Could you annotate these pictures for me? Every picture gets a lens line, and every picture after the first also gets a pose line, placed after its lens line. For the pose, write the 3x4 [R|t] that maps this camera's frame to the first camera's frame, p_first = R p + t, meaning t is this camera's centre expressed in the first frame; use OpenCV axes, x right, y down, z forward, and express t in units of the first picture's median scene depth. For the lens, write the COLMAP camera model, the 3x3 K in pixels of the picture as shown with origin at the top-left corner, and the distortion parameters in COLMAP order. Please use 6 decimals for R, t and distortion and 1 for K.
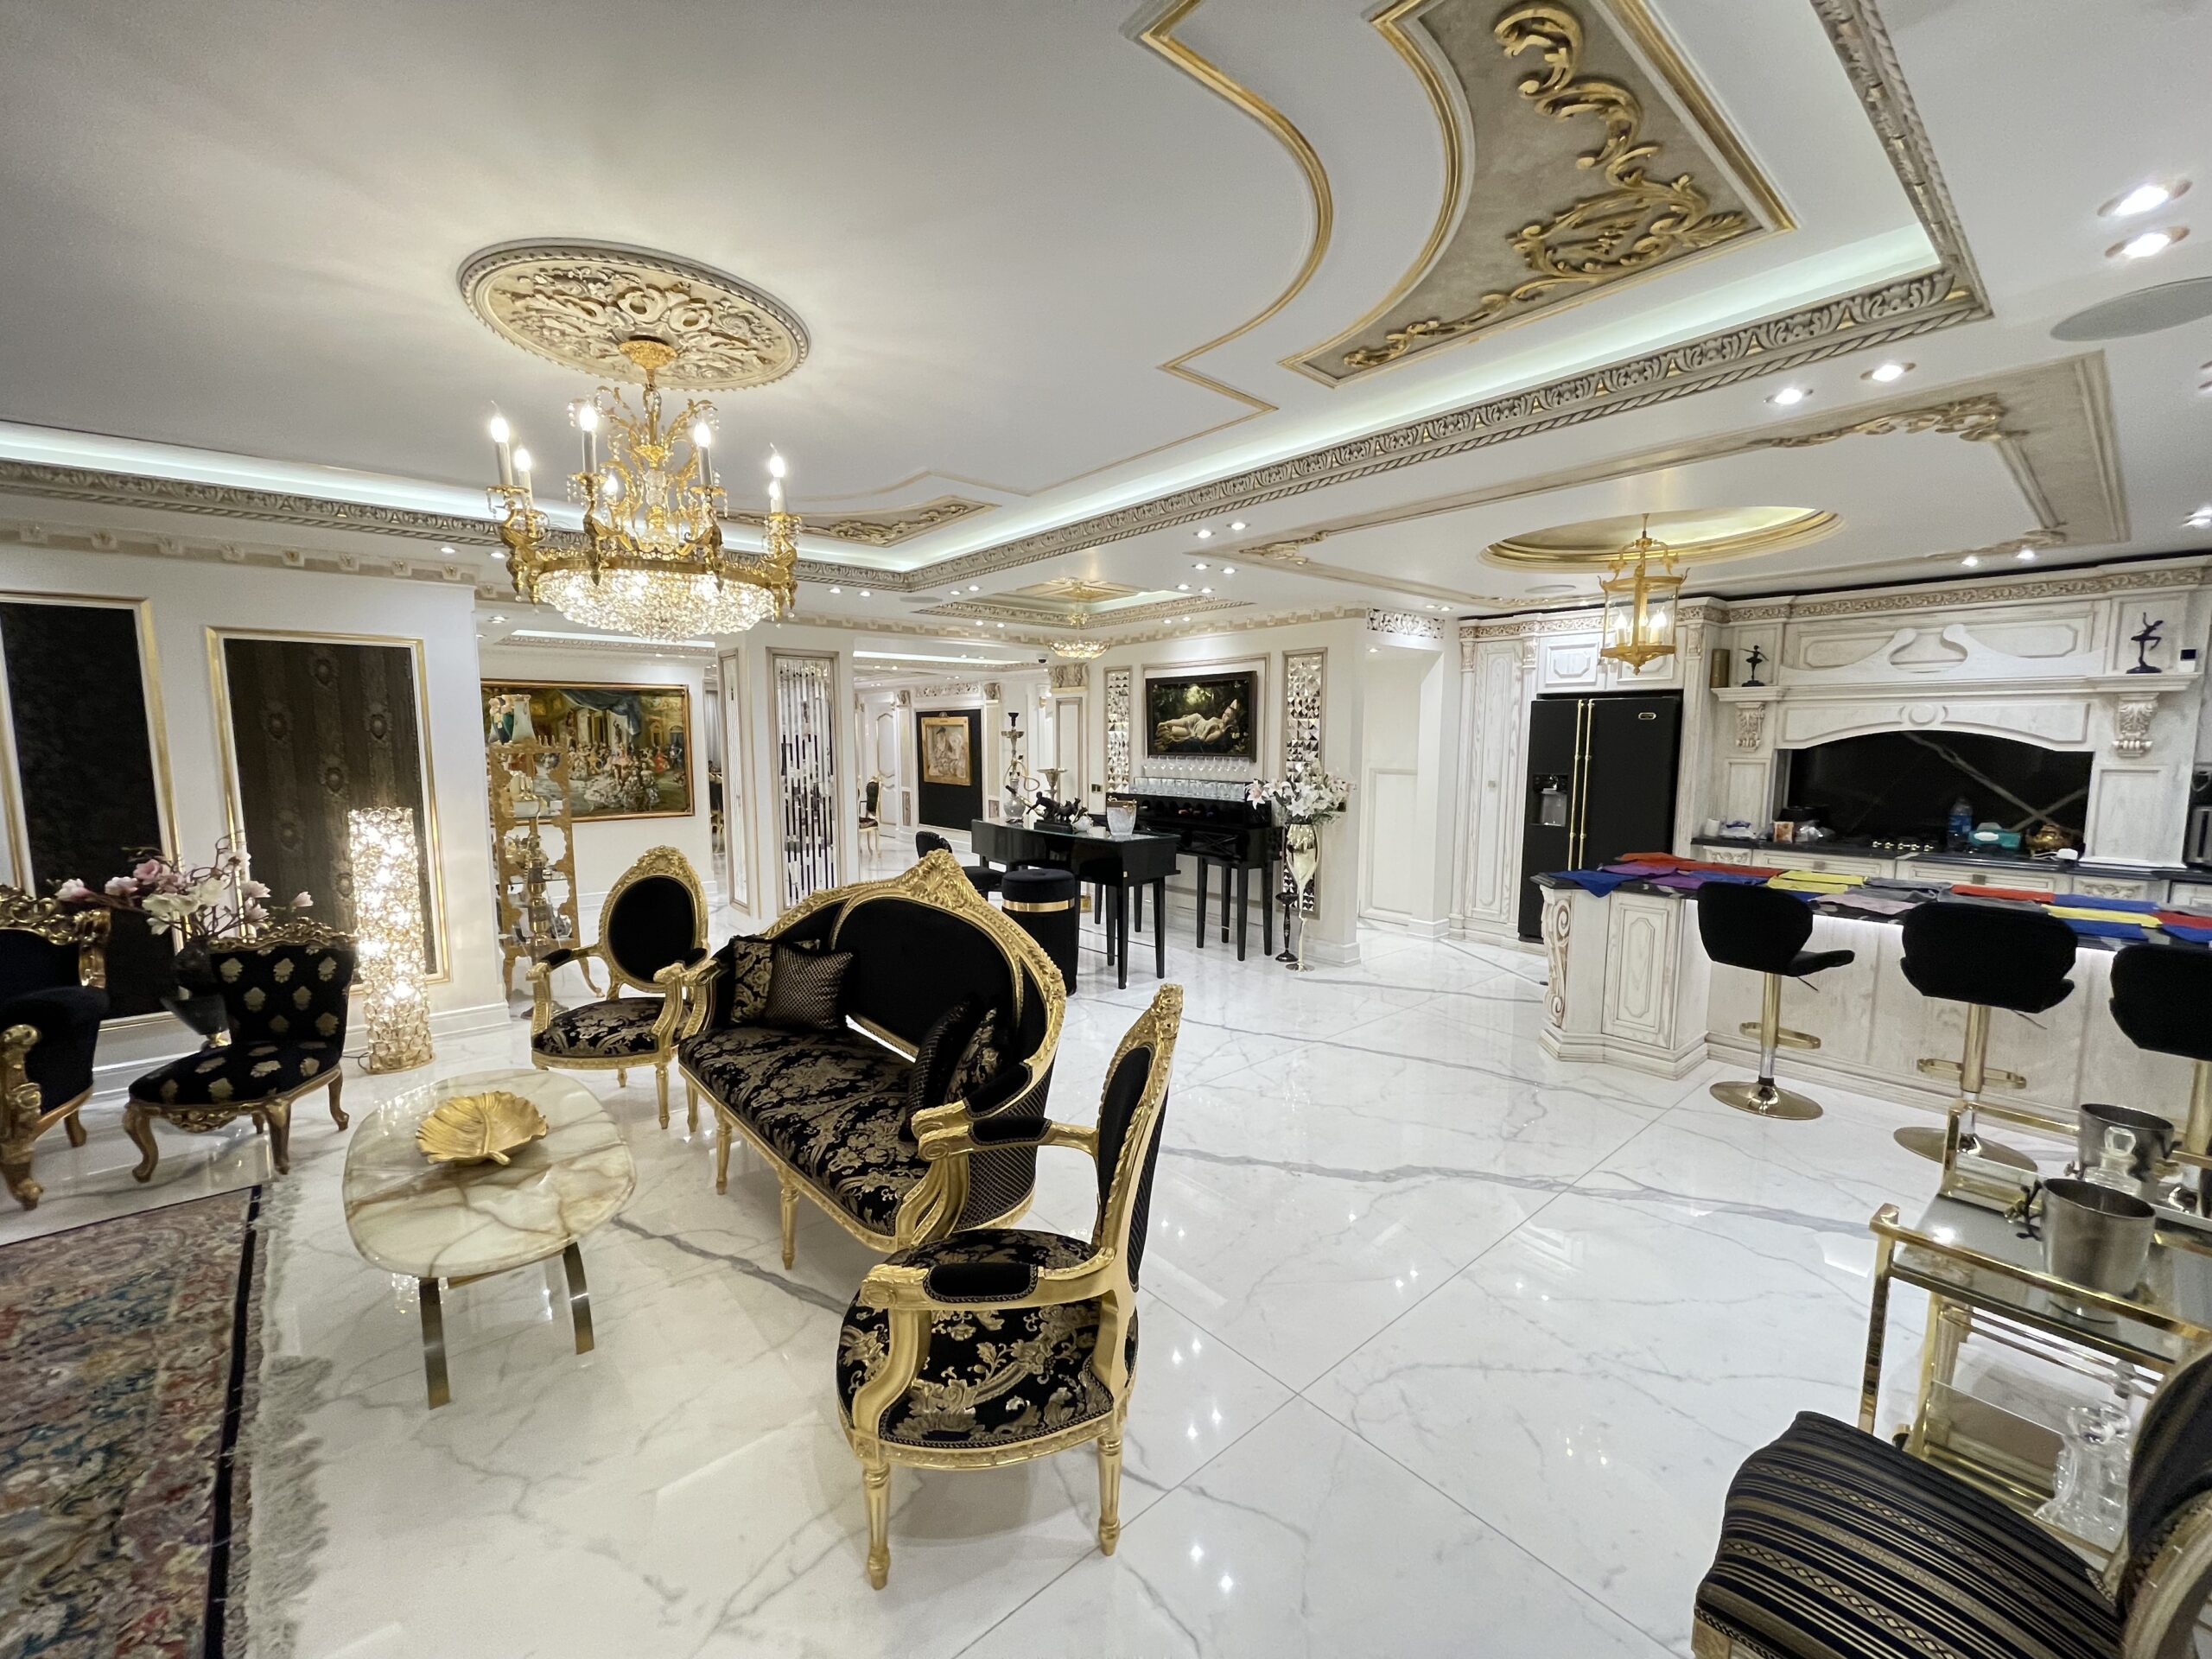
lens RADIAL K [[891.3, 0, 1092.9], [0, 891.3, 833.6], [0, 0, 1]] dist [-0.002742, 0.000302]
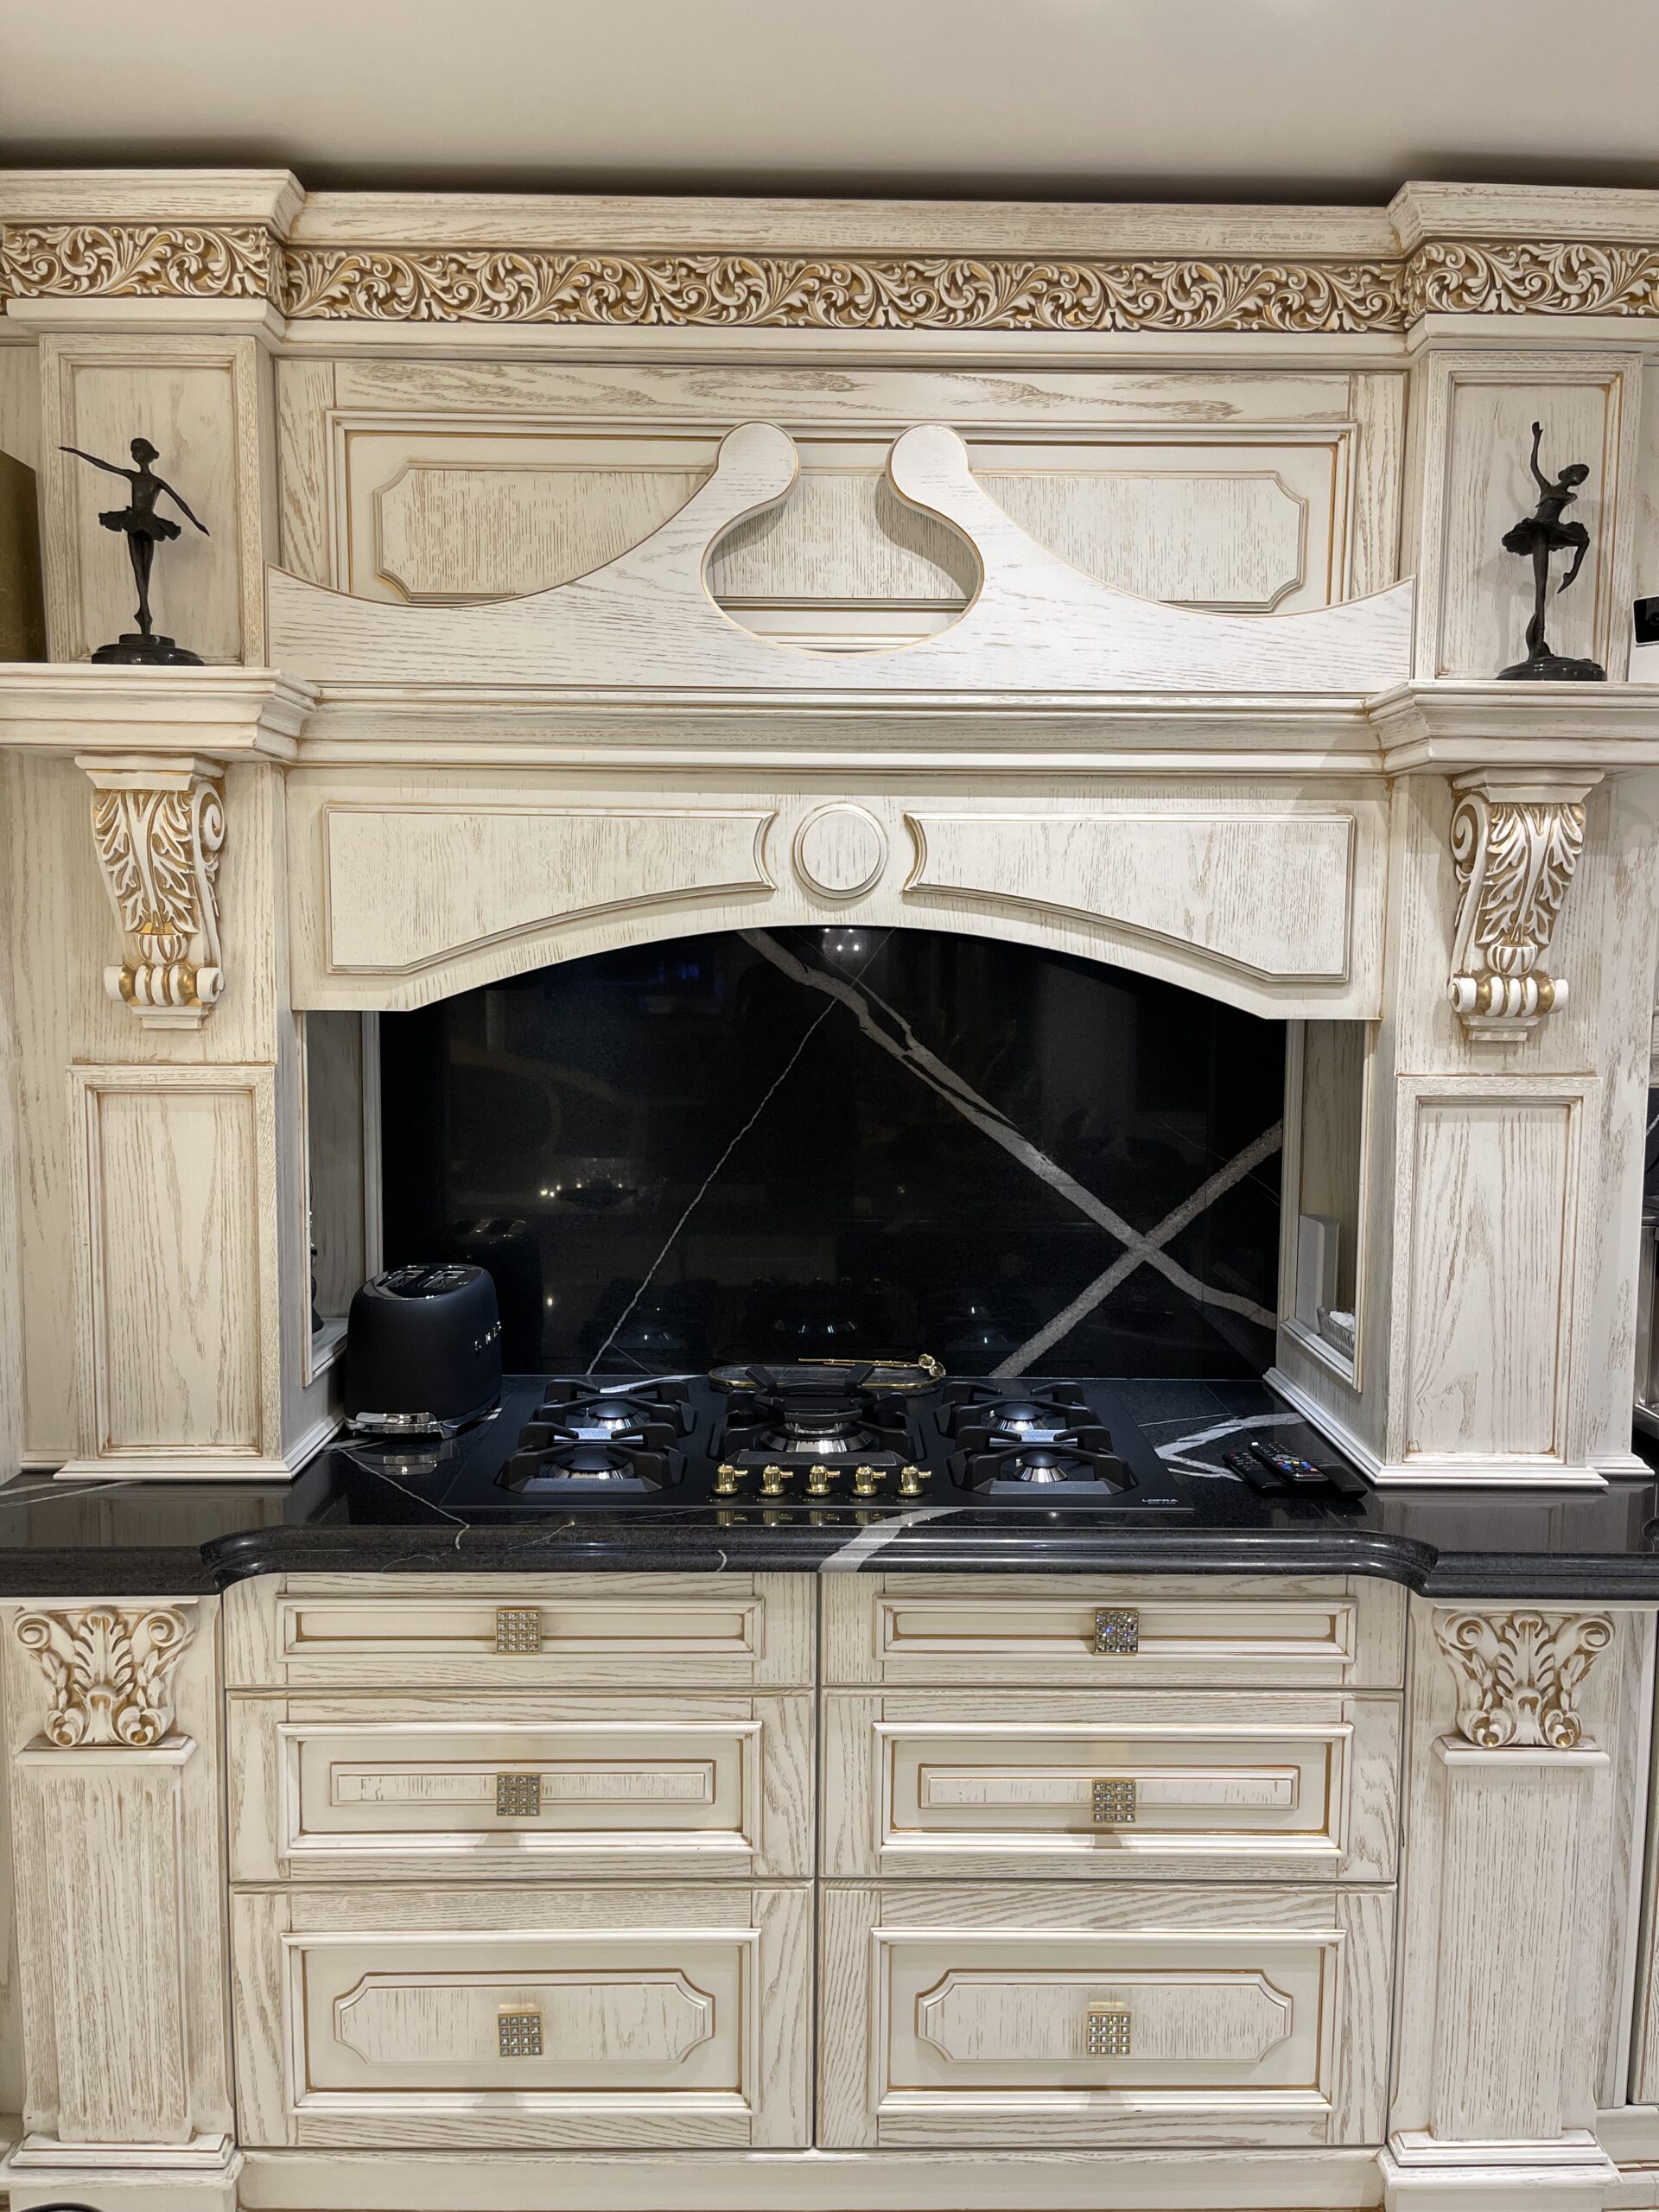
lens RADIAL K [[1673.4, 0, 822.6], [0, 1673.4, 1109.1], [0, 0, 1]] dist [0.065832, -0.069376]
pose [[0.637534, -0.067745, 0.767438, 0.530465], [0.073939, 0.996909, 0.026578, -0.071647], [-0.766866, 0.039799, 0.640572, 0.643807]]
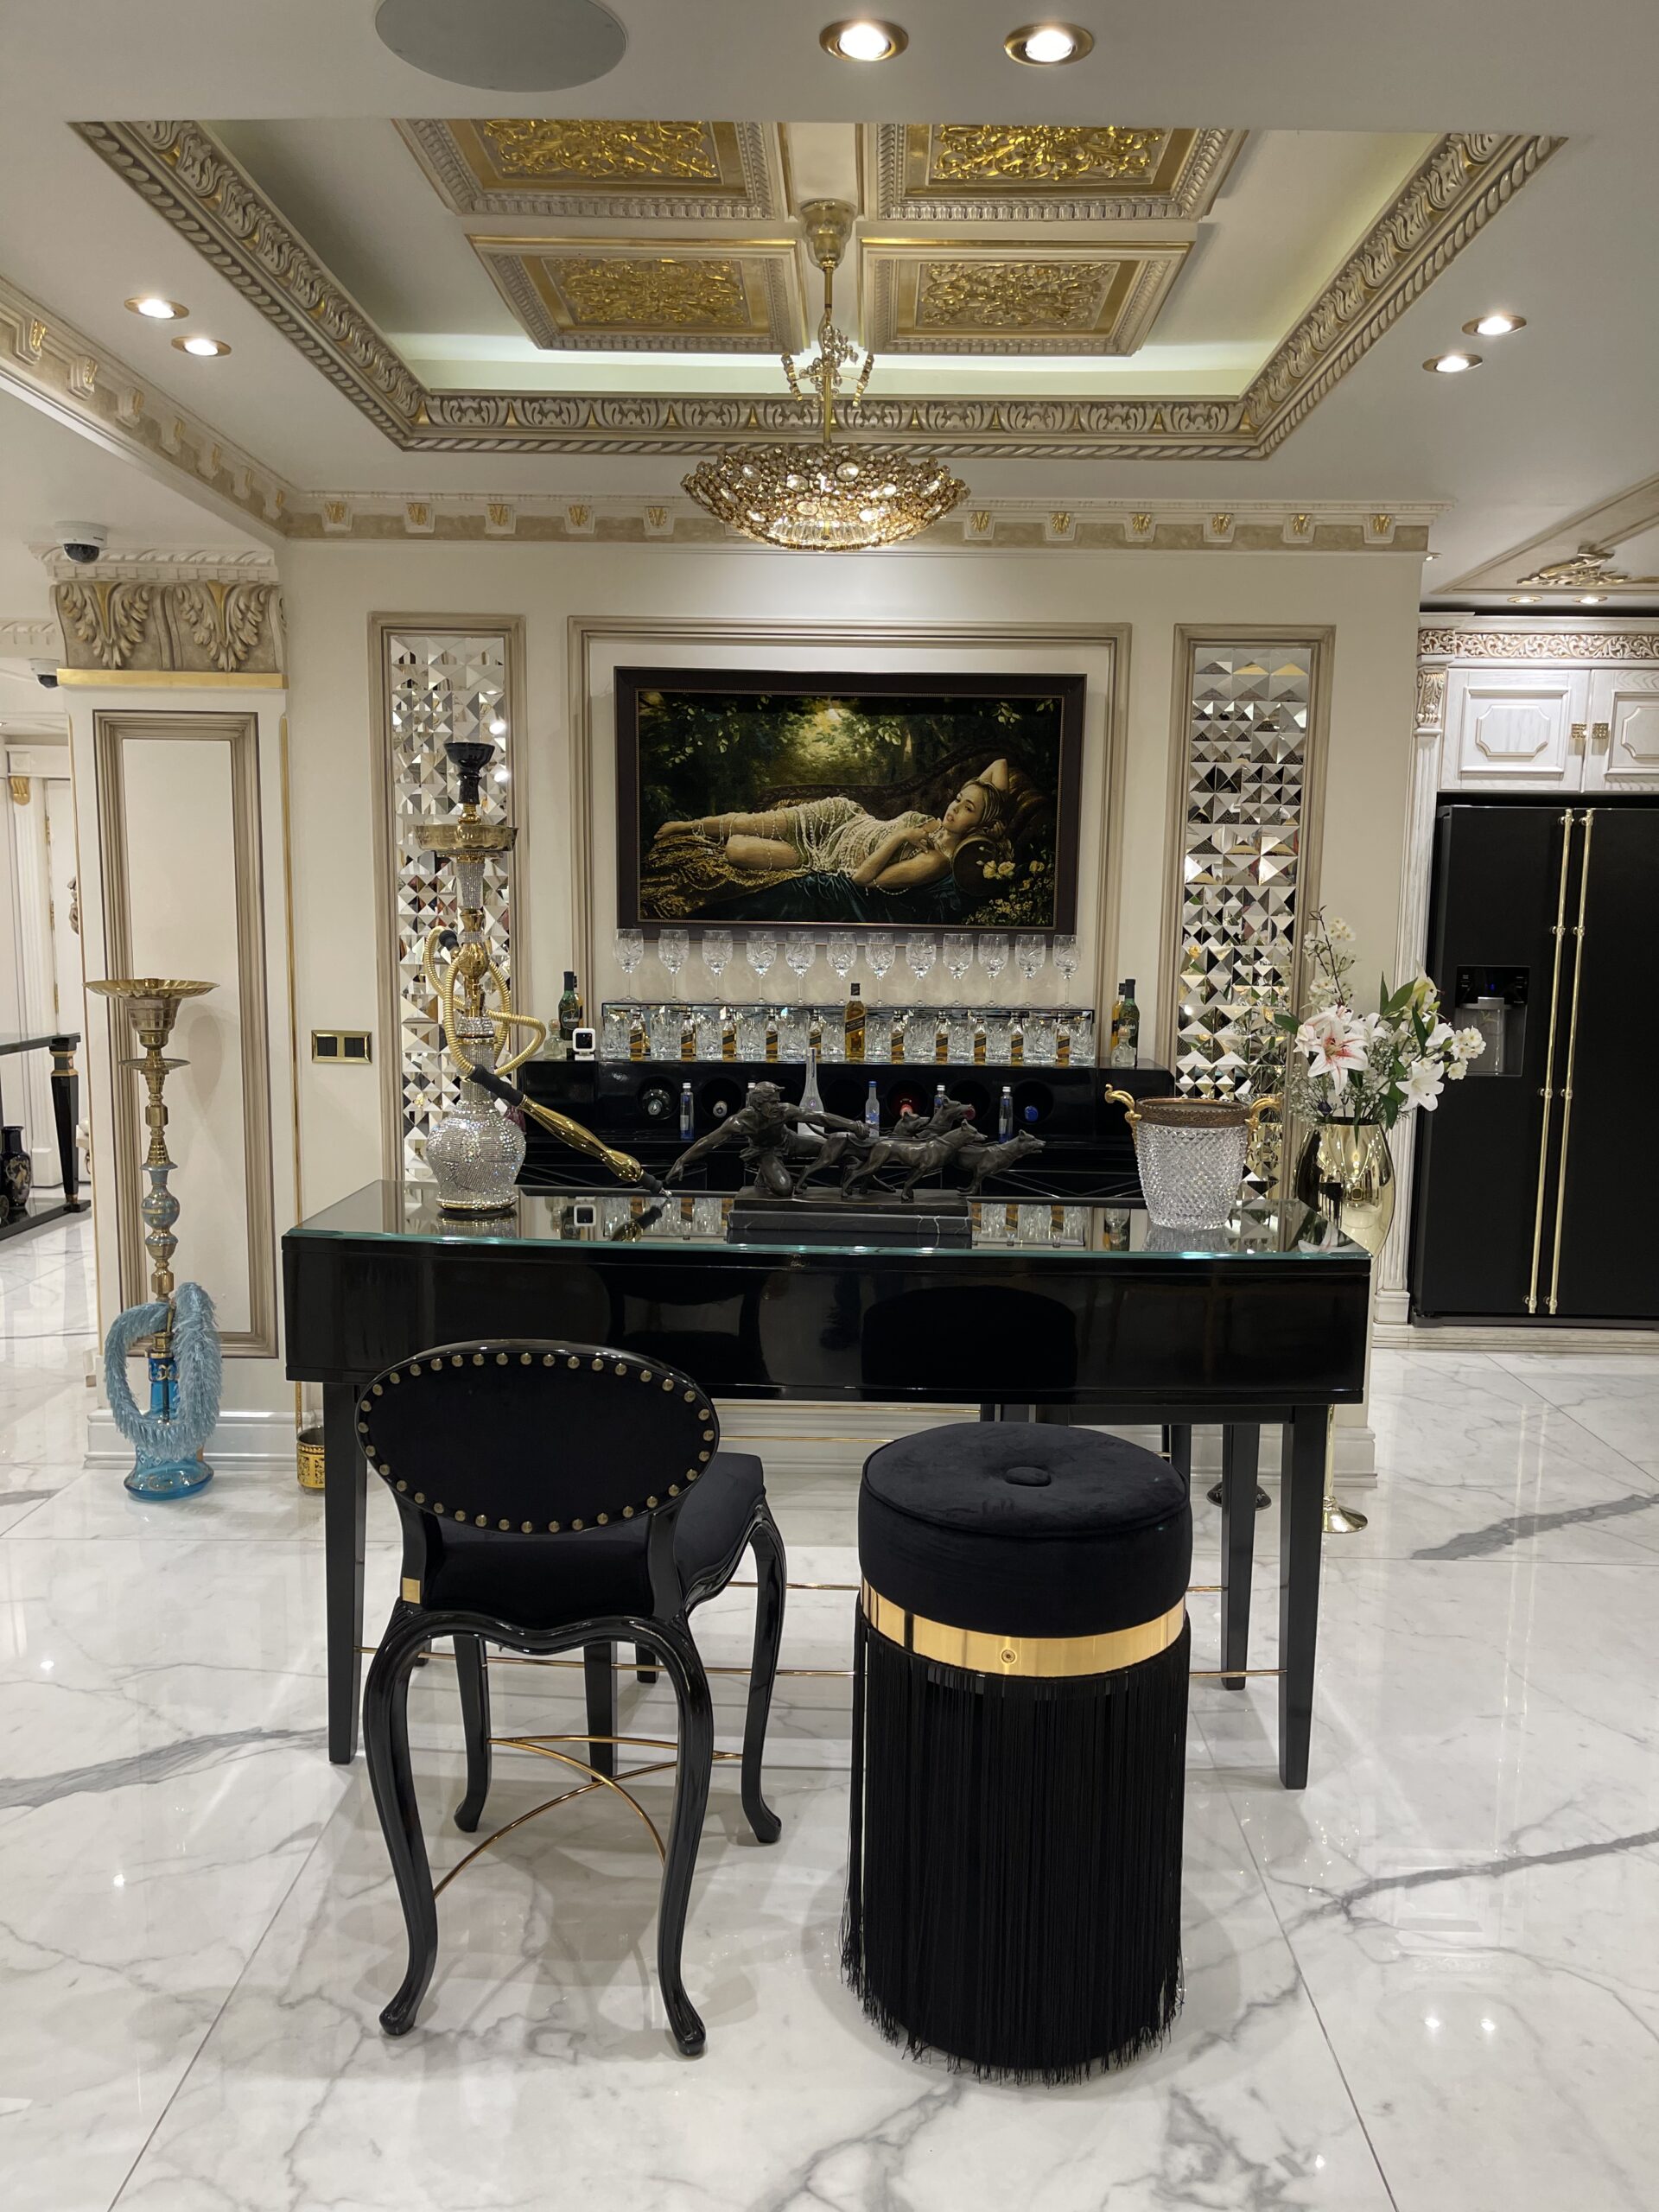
lens RADIAL K [[1673.4, 0, 847.6], [0, 1673.4, 1149.6], [0, 0, 1]] dist [0.065832, -0.069376]
pose [[0.656489, -0.099535, 0.747740, -0.403429], [0.065741, 0.995034, 0.074736, -0.063618], [-0.751466, 0.000094, 0.659772, 0.710504]]
